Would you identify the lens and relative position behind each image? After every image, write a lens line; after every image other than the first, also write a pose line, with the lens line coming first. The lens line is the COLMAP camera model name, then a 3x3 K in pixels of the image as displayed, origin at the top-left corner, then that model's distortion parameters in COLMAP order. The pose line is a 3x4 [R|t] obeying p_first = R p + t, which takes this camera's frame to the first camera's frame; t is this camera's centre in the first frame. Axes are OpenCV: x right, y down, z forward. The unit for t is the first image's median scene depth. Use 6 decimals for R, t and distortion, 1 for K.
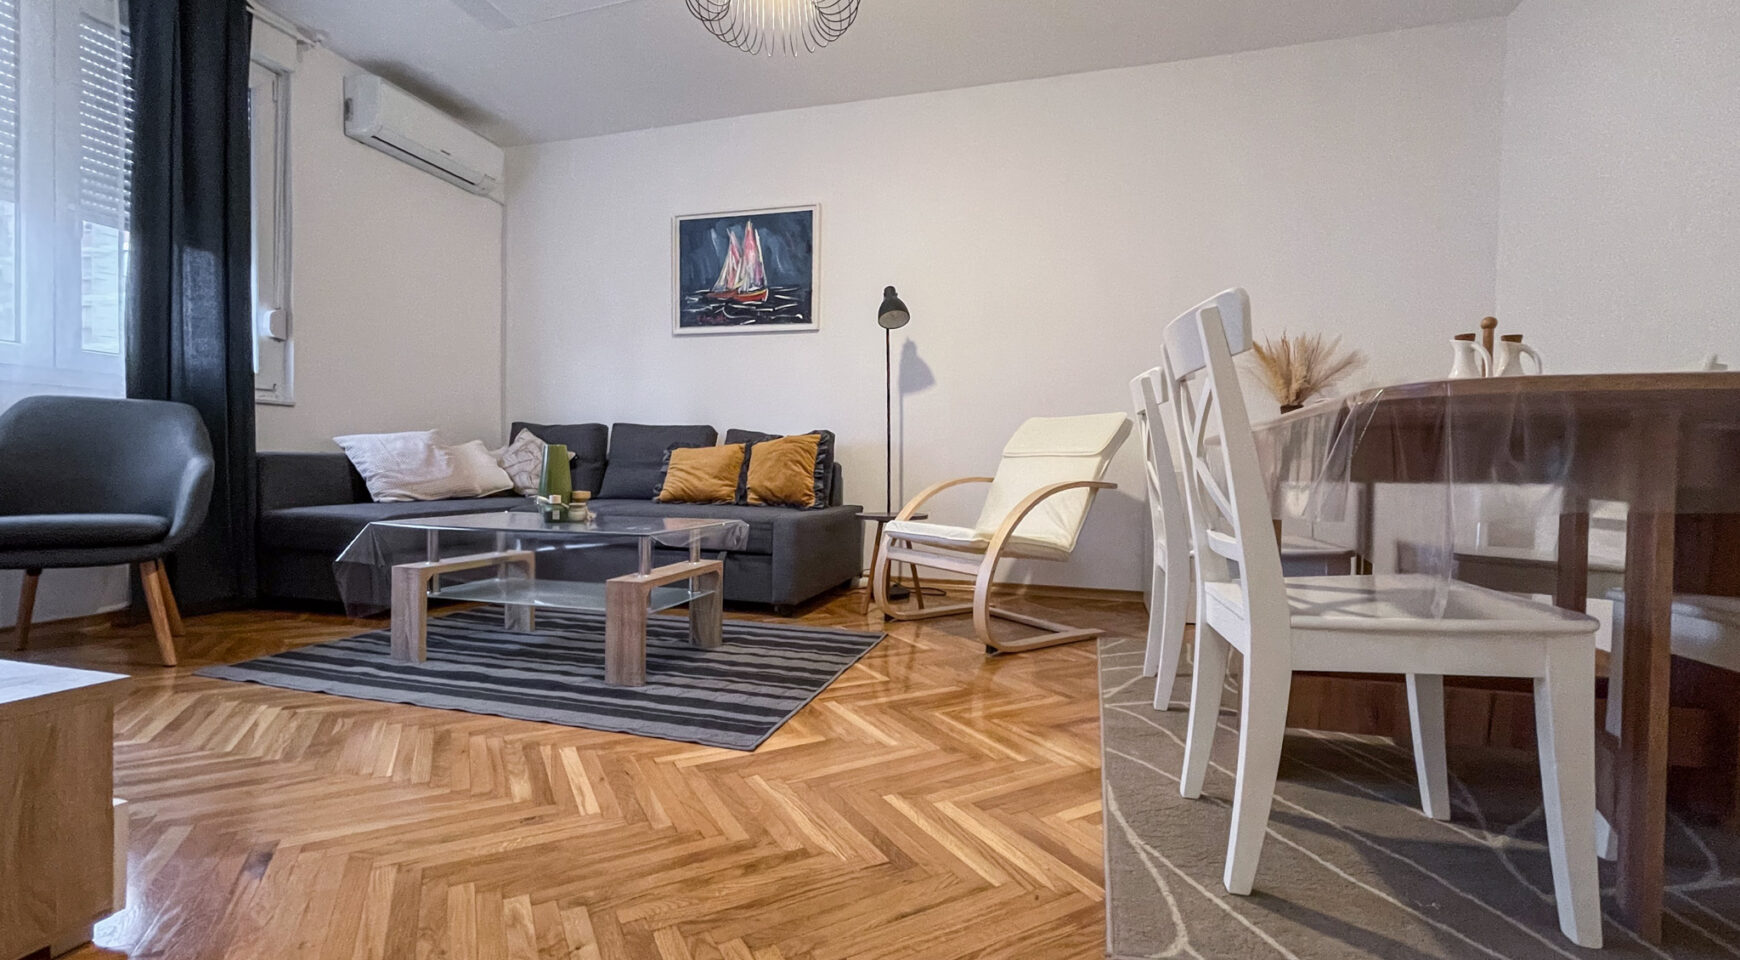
lens RADIAL K [[740.6, 0, 870.0], [0, 740.6, 480.0], [0, 0, 1]] dist [-0.001391, -0.000544]
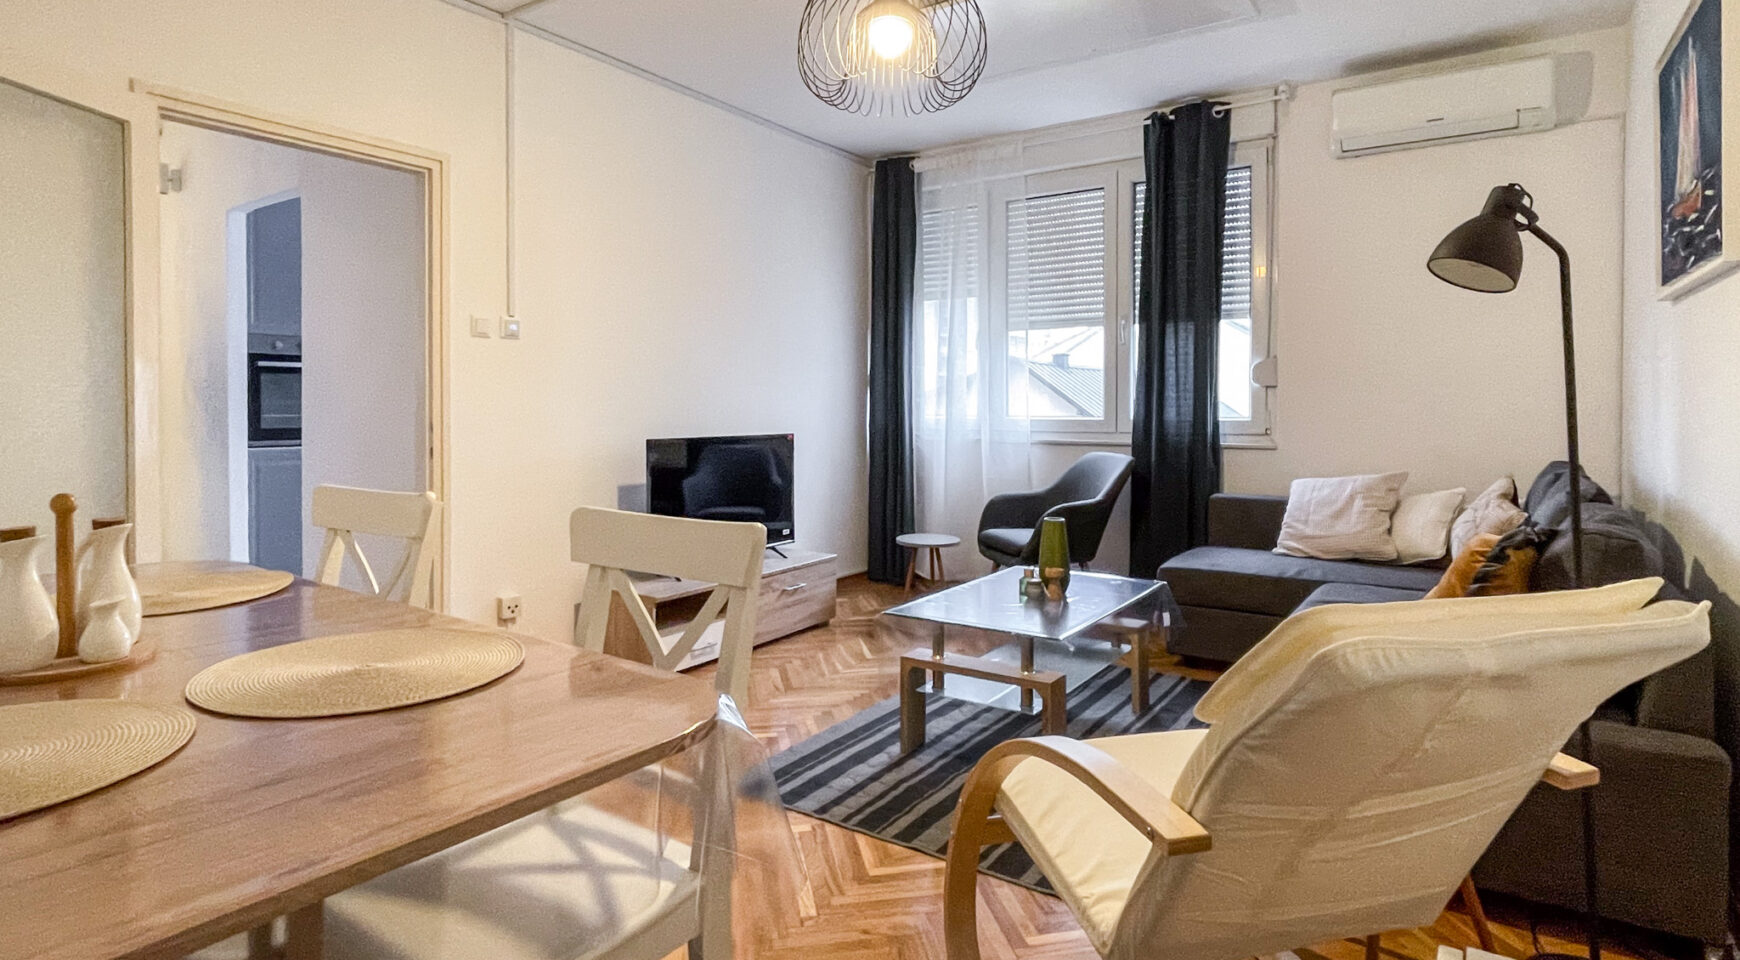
lens RADIAL K [[877.8, 0, 868.2], [0, 877.8, 417.7], [0, 0, 1]] dist [0.000134, -0.000016]
pose [[-0.327635, 0.001581, -0.944803, 0.512770], [-0.032456, 0.999390, 0.012928, -0.123903], [0.944247, 0.034900, -0.327383, 0.767326]]
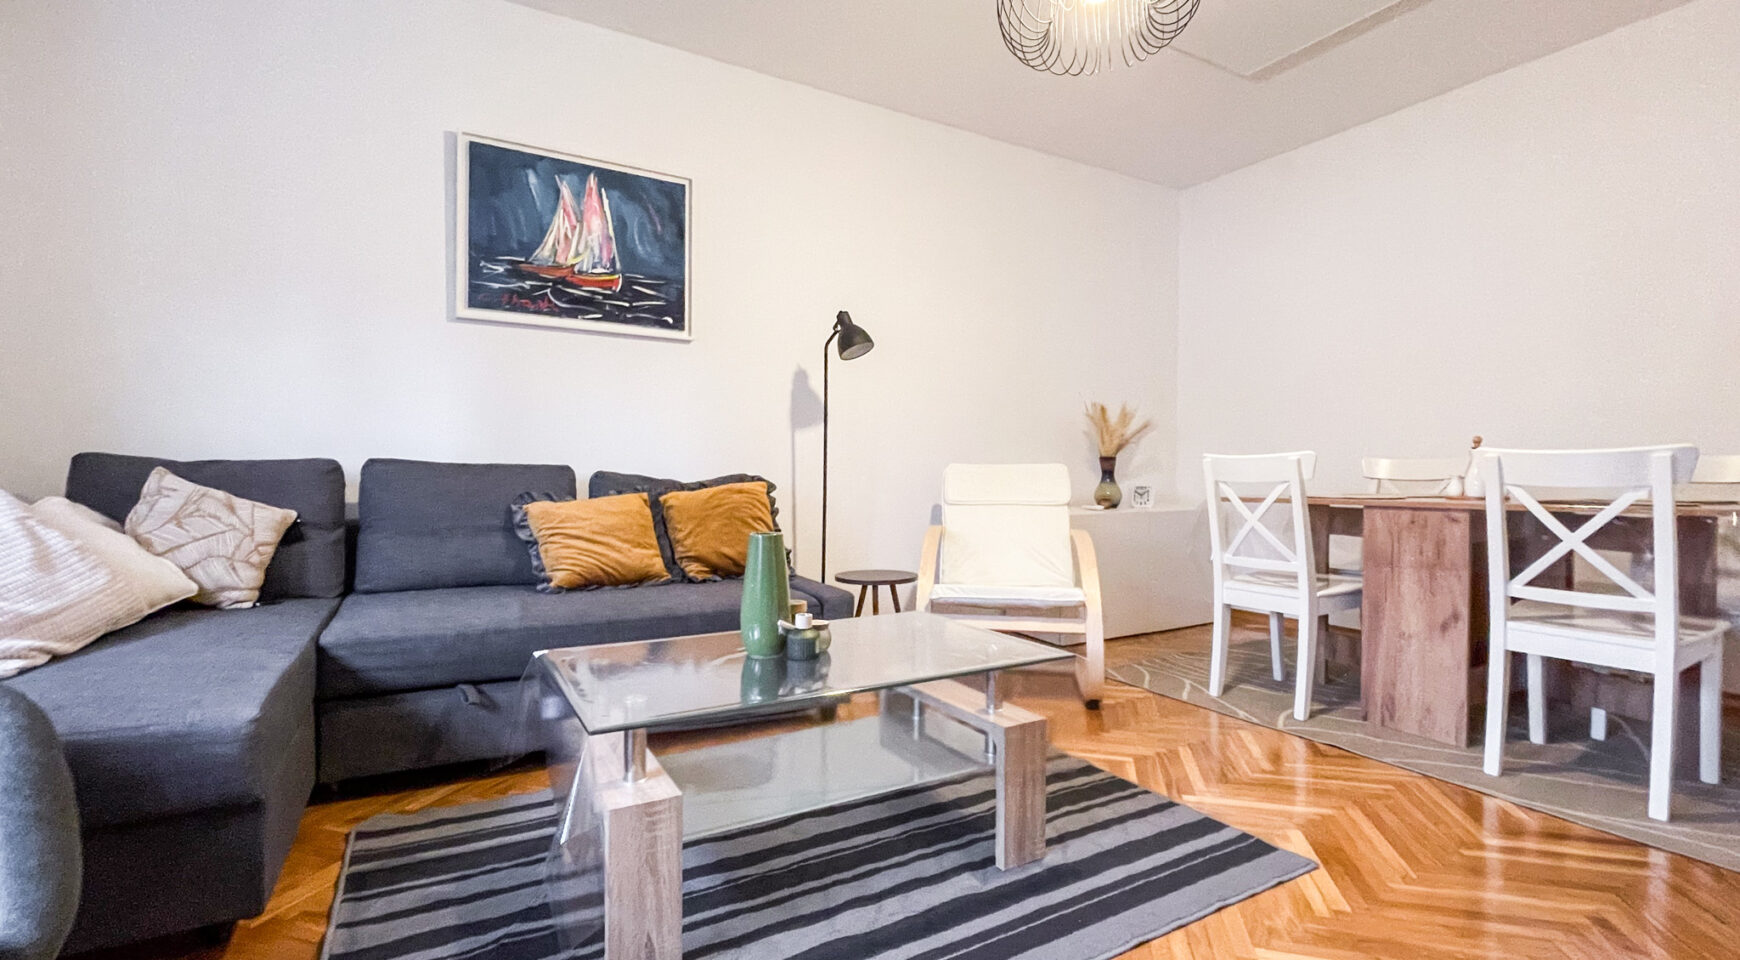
lens RADIAL K [[761.4, 0, 898.4], [0, 761.4, 482.4], [0, 0, 1]] dist [-0.011223, -0.000220]
pose [[0.690947, -0.014156, 0.722767, -0.541808], [0.017506, 0.999843, 0.002848, -0.058371], [-0.722693, 0.010685, 0.691086, 0.323962]]
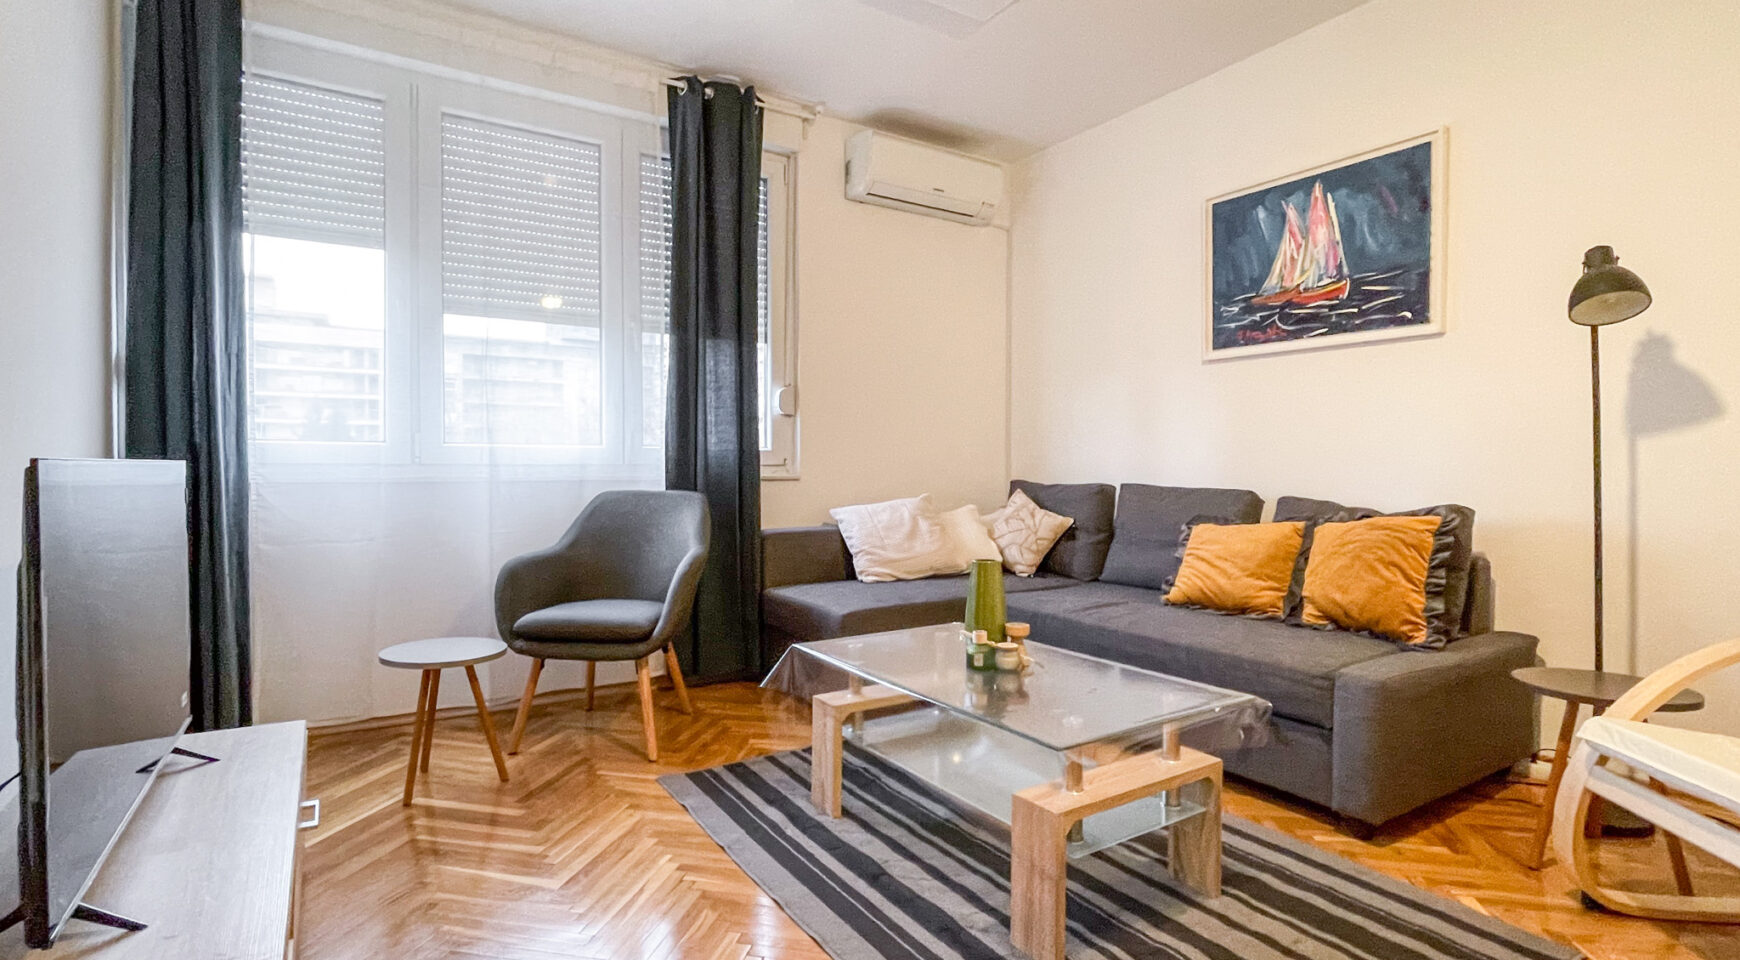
lens RADIAL K [[810.5, 0, 862.8], [0, 810.5, 473.9], [0, 0, 1]] dist [0.001283, 0.001269]
pose [[0.746988, -0.002255, -0.664834, 0.018467], [-0.008202, 0.999887, -0.012607, -0.081756], [0.664787, 0.014870, 0.746885, 0.202521]]
